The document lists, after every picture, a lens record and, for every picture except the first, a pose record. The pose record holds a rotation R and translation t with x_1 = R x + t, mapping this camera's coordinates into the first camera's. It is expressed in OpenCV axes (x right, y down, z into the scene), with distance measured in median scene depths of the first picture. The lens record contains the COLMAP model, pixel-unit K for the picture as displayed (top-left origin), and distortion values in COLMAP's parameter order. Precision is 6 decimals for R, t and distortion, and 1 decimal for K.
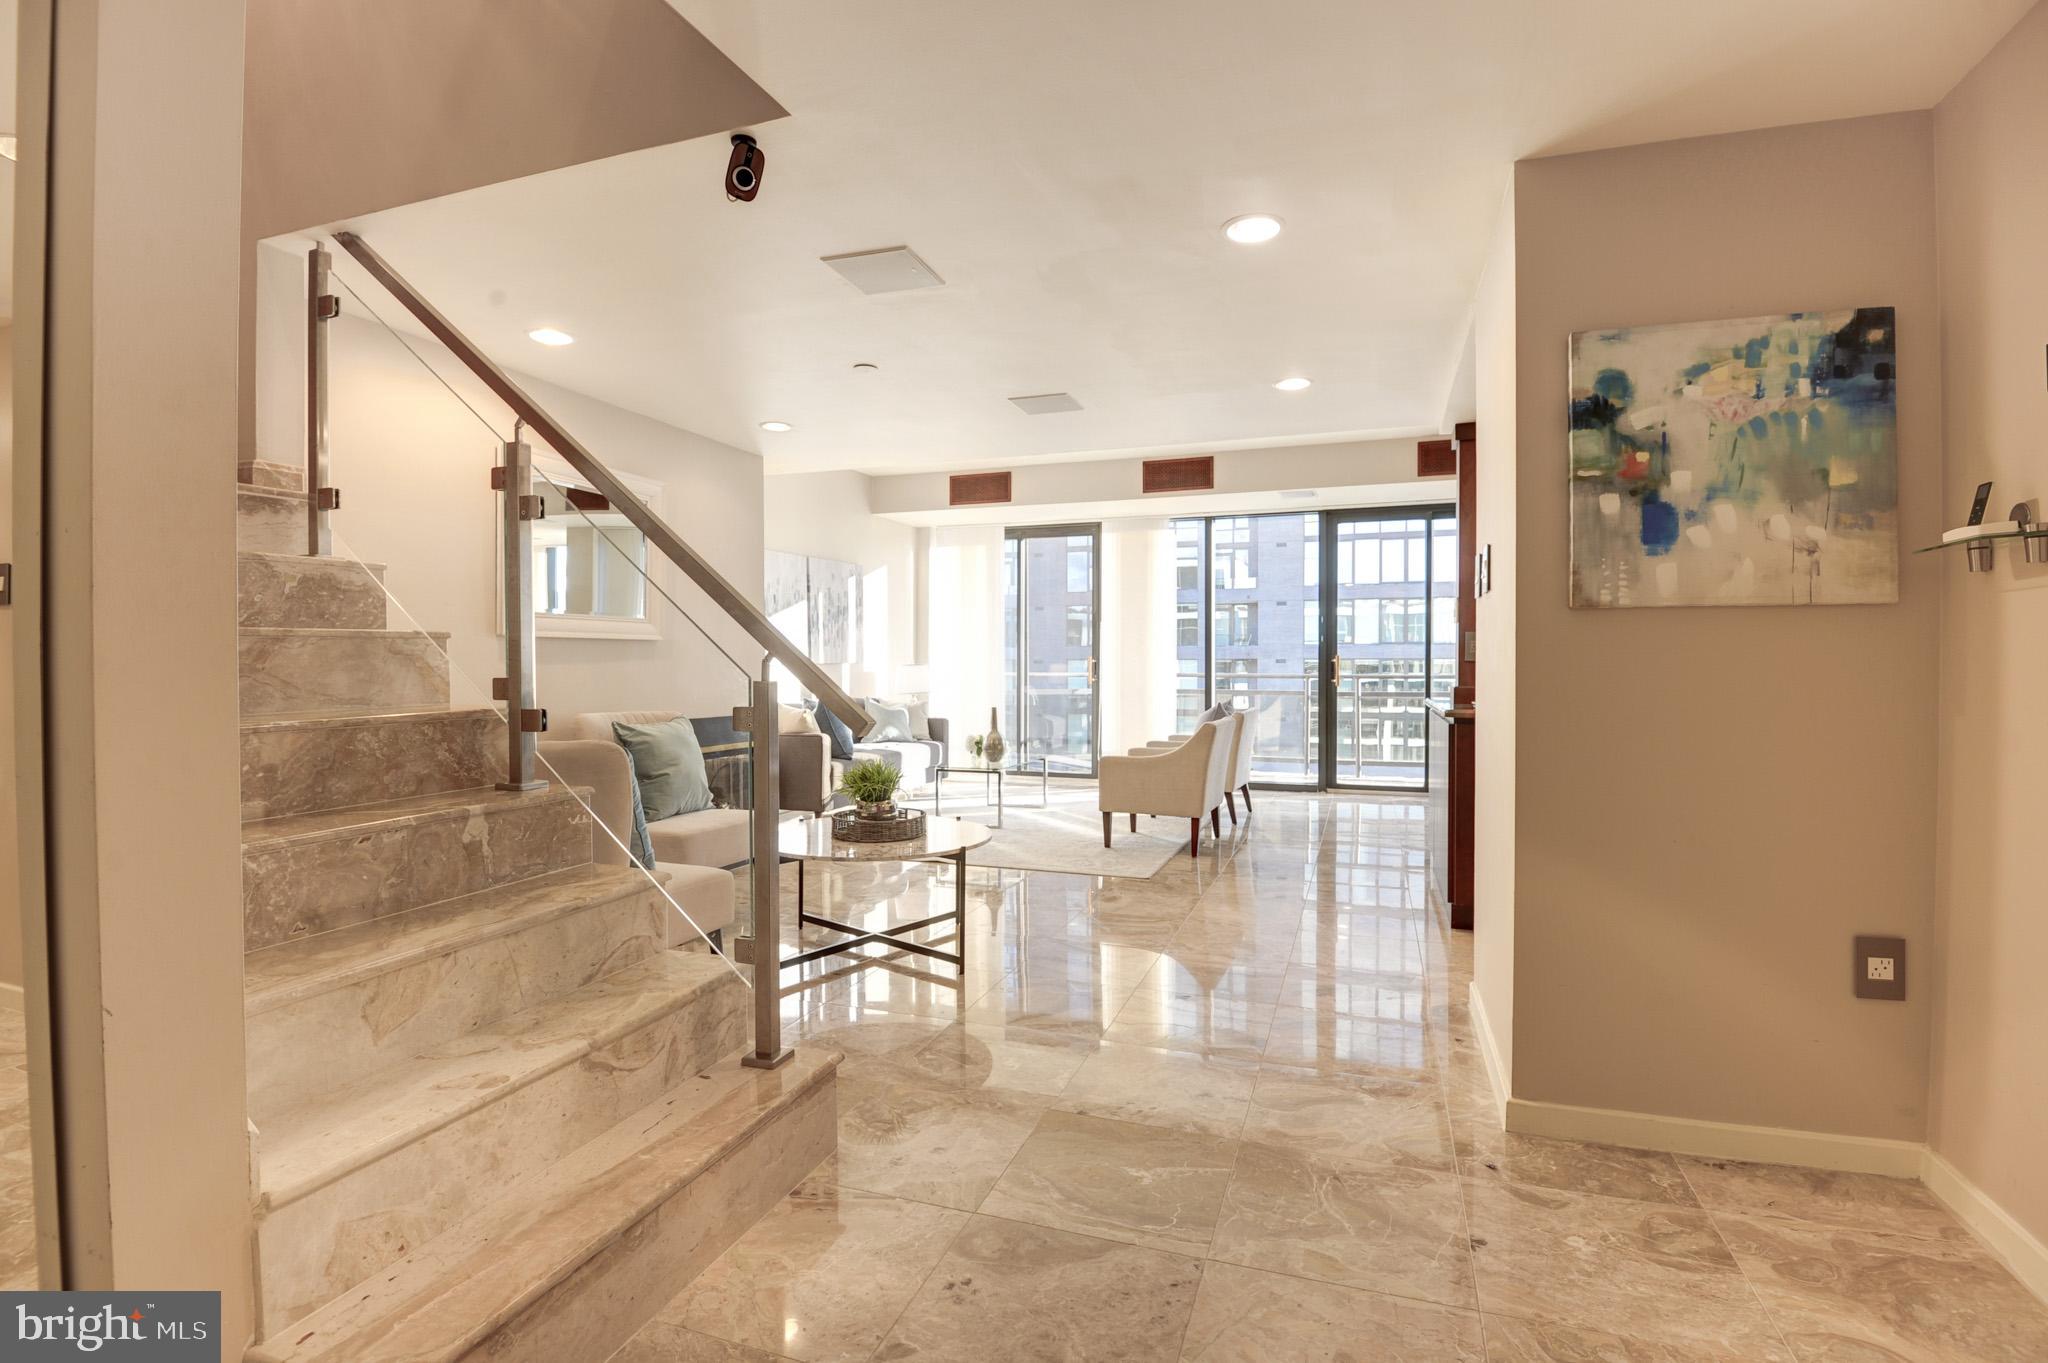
lens RADIAL K [[957.5, 0, 1028.6], [0, 957.5, 659.6], [0, 0, 1]] dist [0.002631, -0.017094]
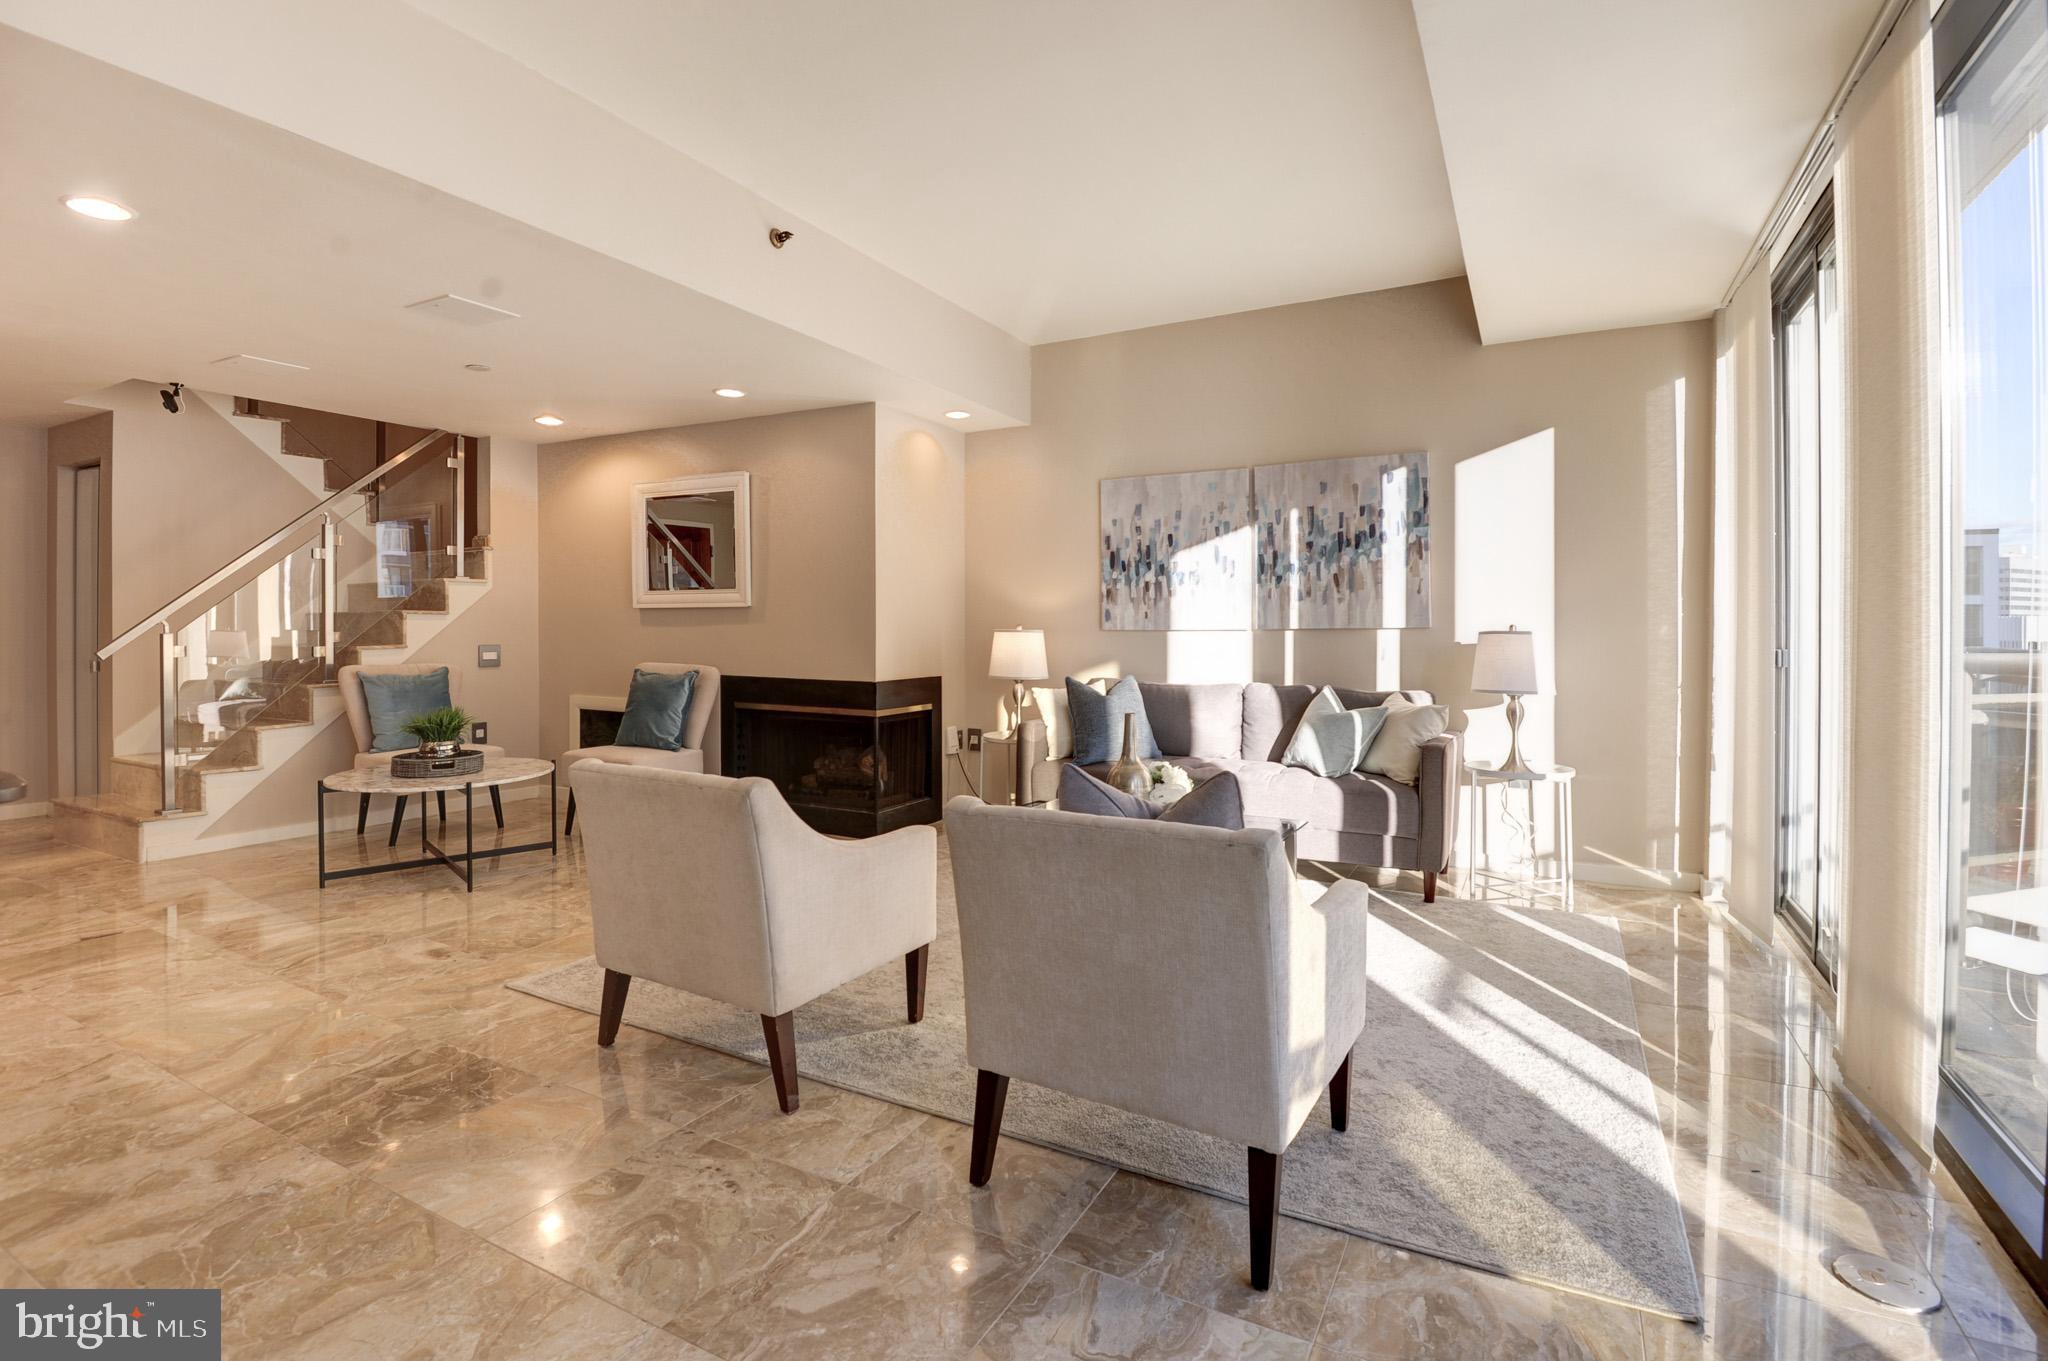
lens RADIAL K [[957.5, 0, 1040.5], [0, 957.5, 641.7], [0, 0, 1]] dist [0.002631, -0.017094]
pose [[-0.145701, 0.015889, -0.989201, 1.269249], [0.000972, 0.999873, 0.015917, 0.006223], [0.989328, 0.001357, -0.145698, 2.690198]]
